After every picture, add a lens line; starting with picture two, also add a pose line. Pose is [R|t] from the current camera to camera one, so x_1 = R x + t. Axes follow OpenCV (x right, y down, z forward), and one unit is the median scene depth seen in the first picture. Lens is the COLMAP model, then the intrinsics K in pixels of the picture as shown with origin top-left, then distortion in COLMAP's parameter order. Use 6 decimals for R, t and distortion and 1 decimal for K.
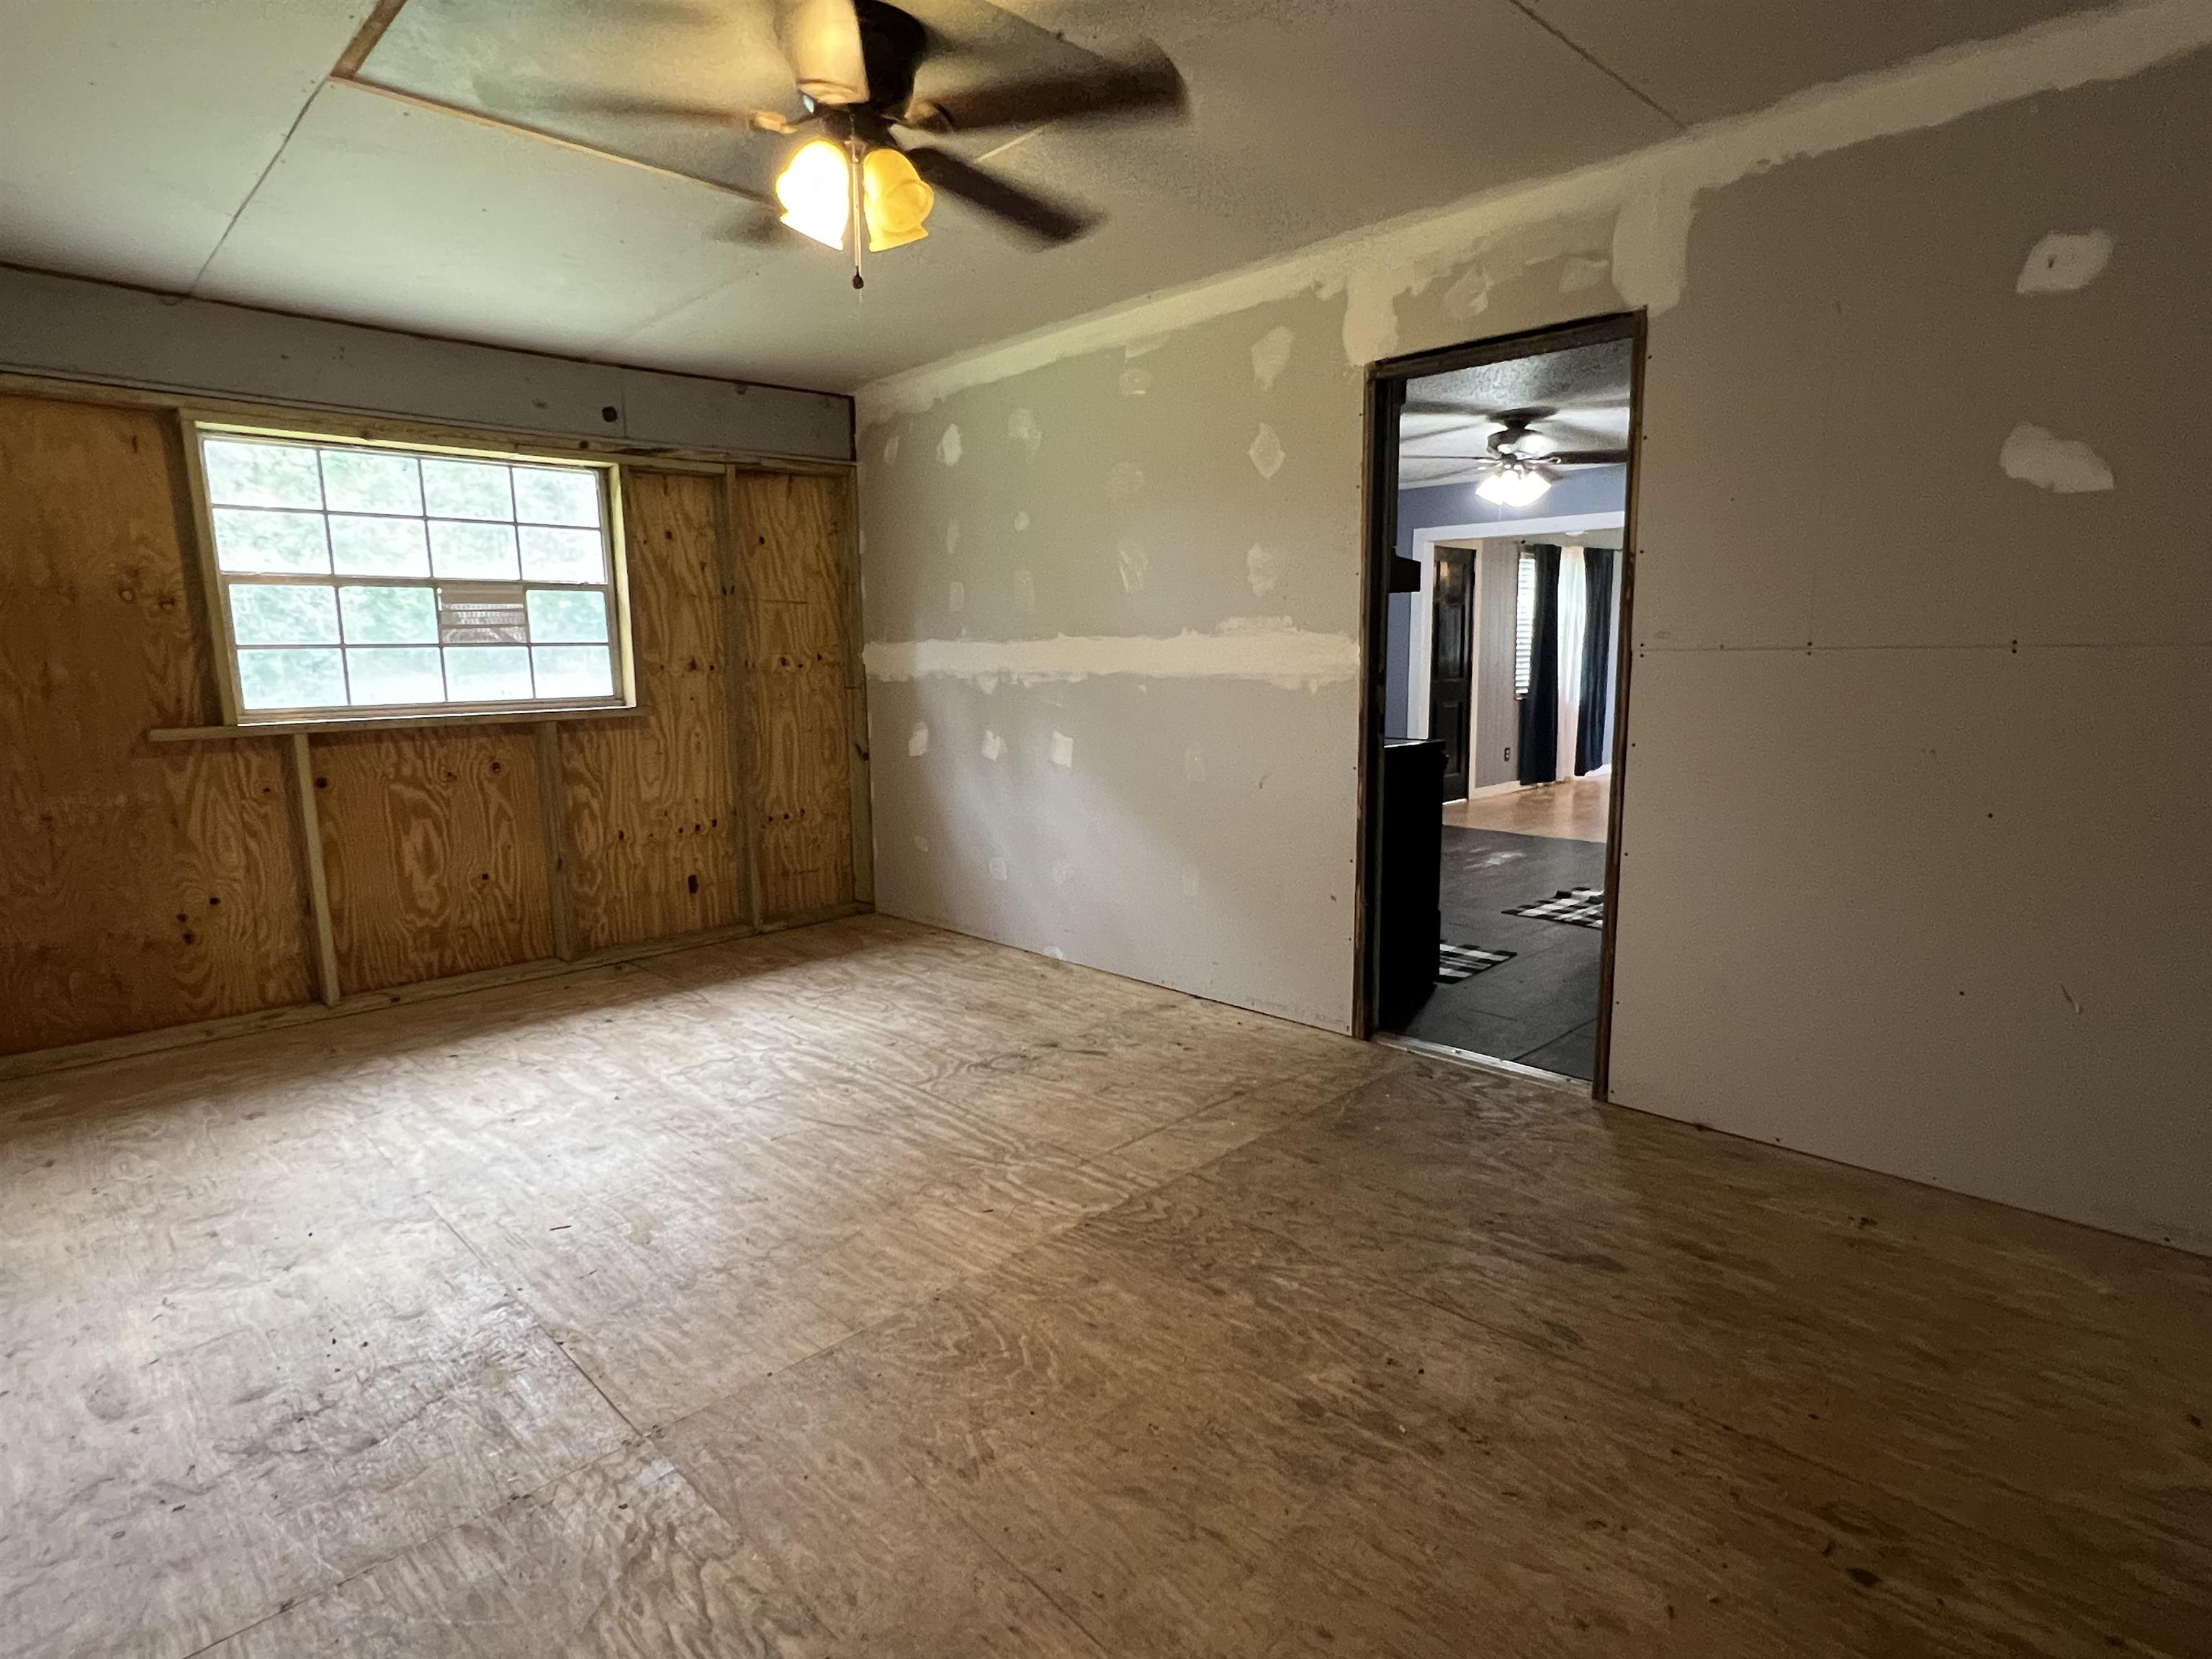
lens RADIAL K [[1181.9, 0, 1106.9], [0, 1181.9, 839.9], [0, 0, 1]] dist [0.001407, -0.000864]
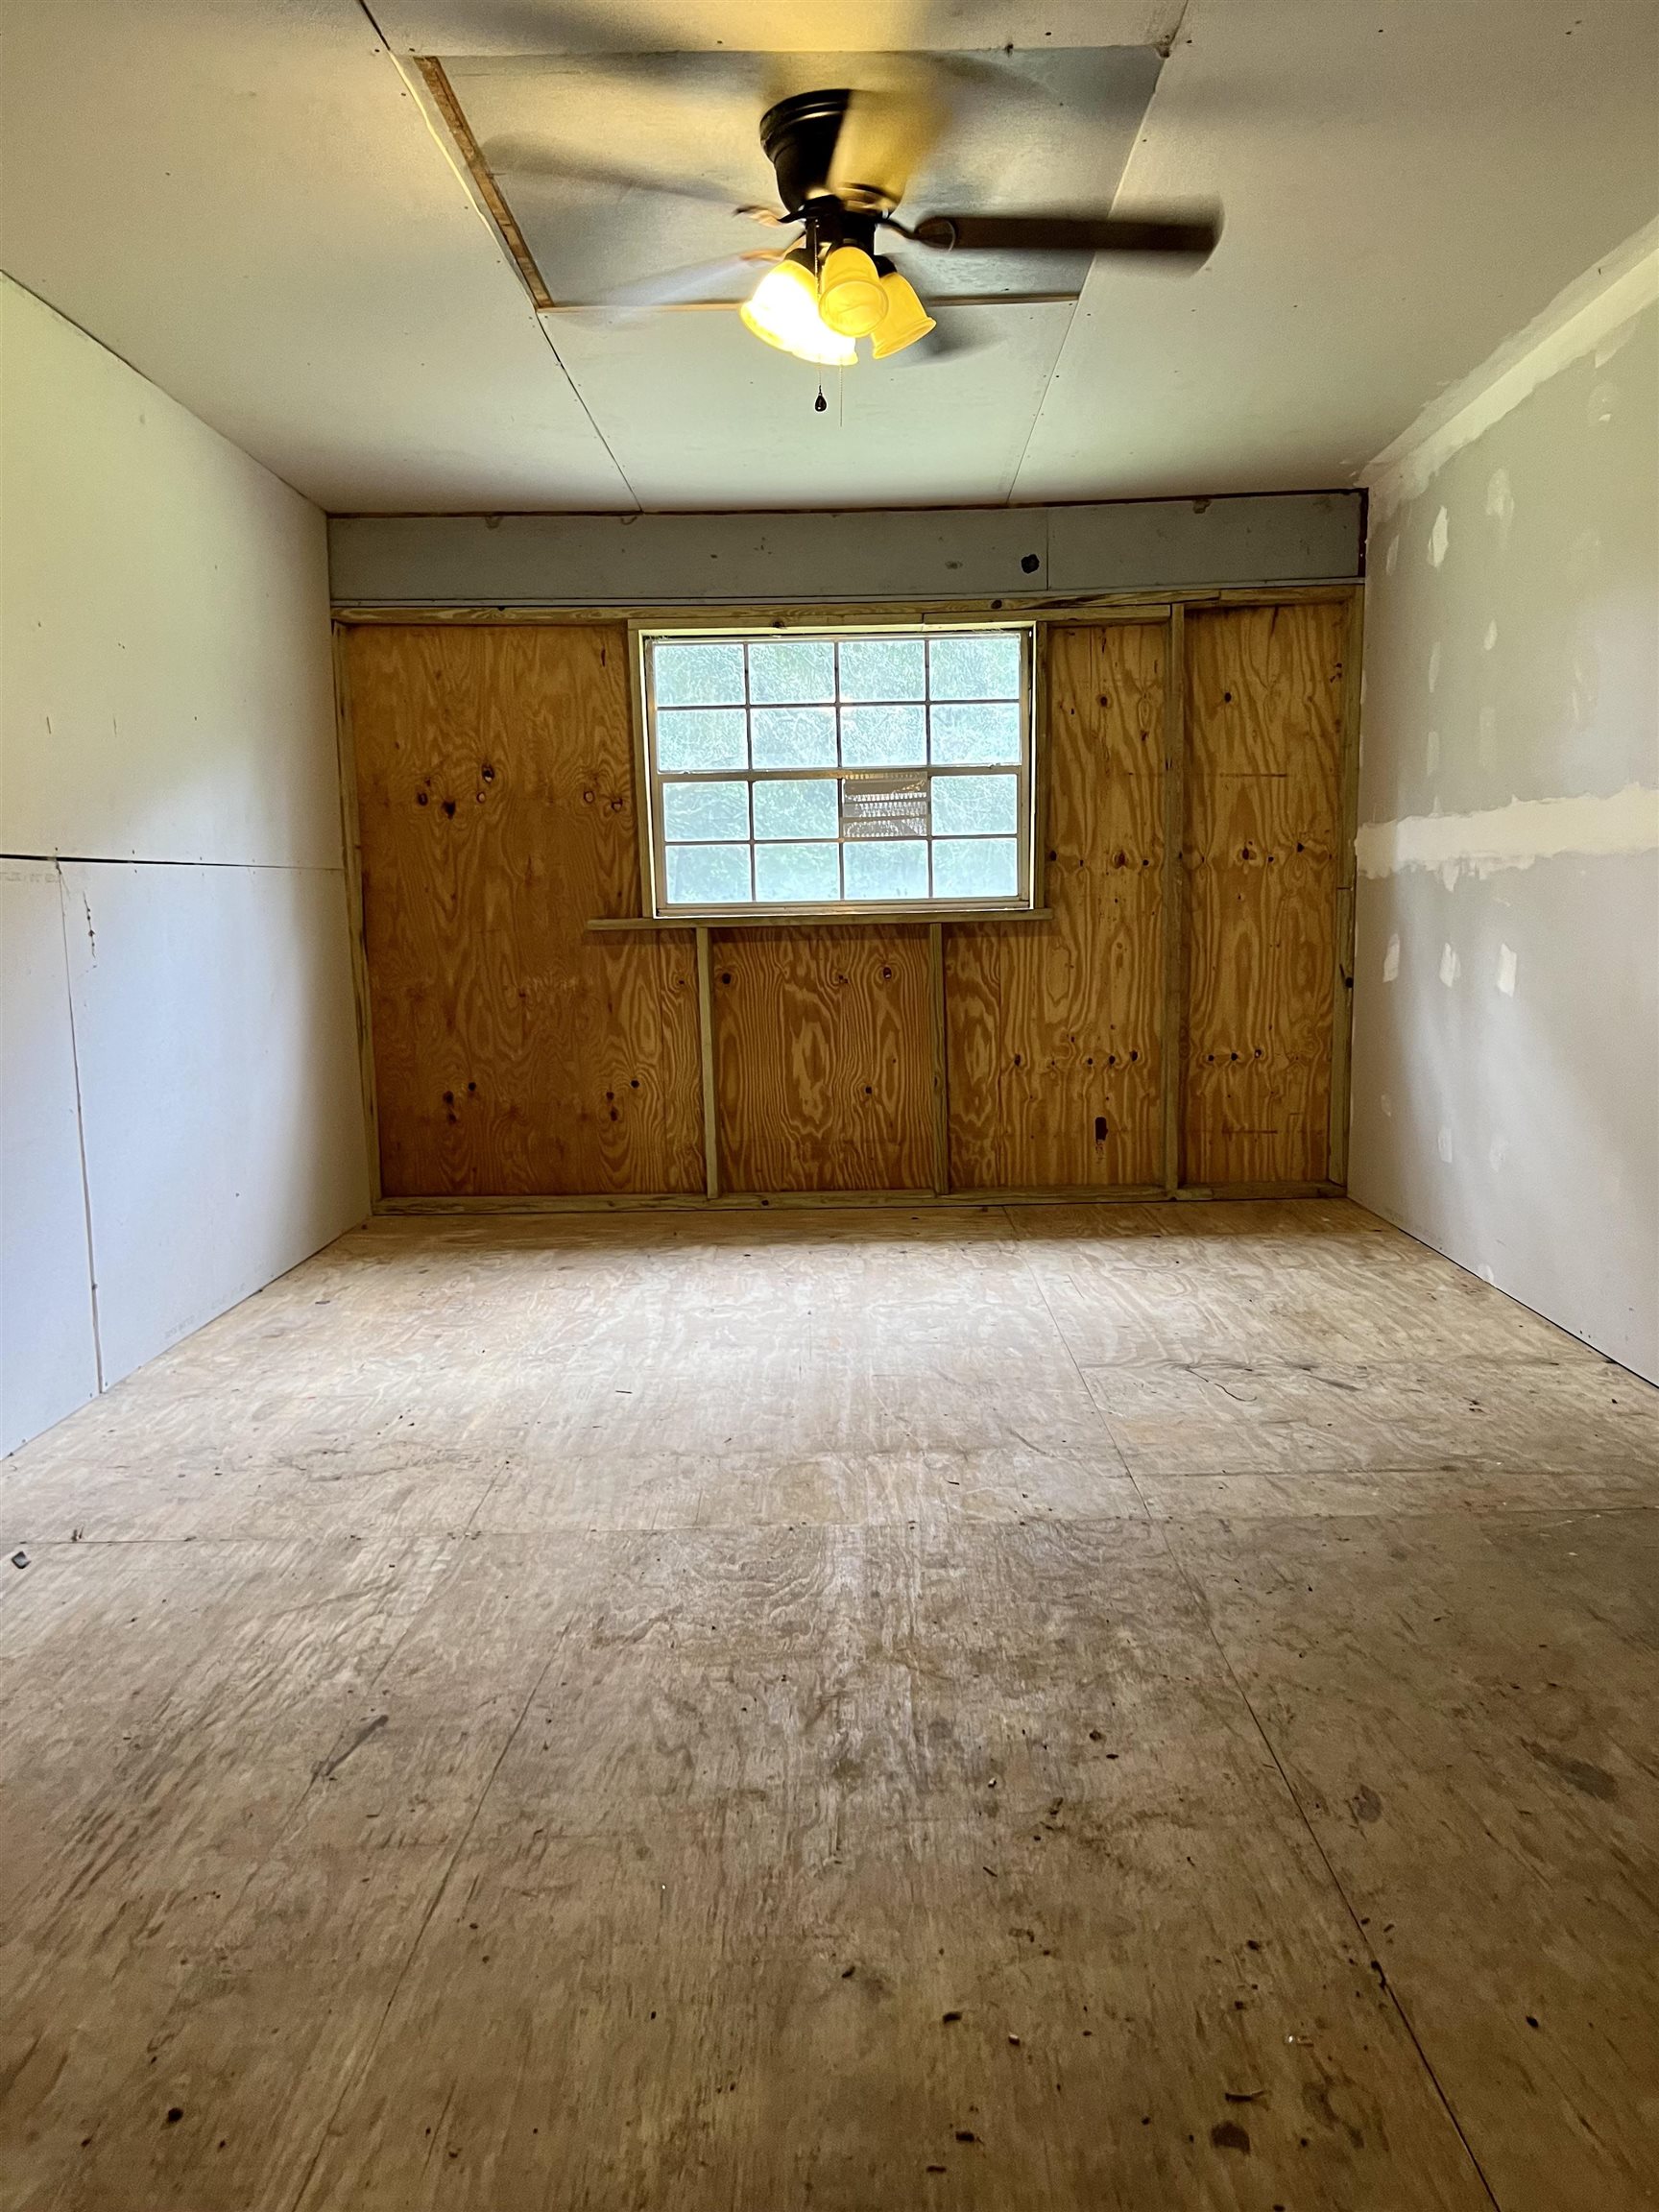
lens RADIAL K [[1661.5, 0, 831.1], [0, 1661.5, 1136.2], [0, 0, 1]] dist [0.114776, -0.191504]
pose [[0.704275, 0.100207, -0.702819, 0.378952], [-0.102770, 0.993951, 0.038734, 0.019844], [0.702449, 0.044950, 0.710313, 0.053222]]
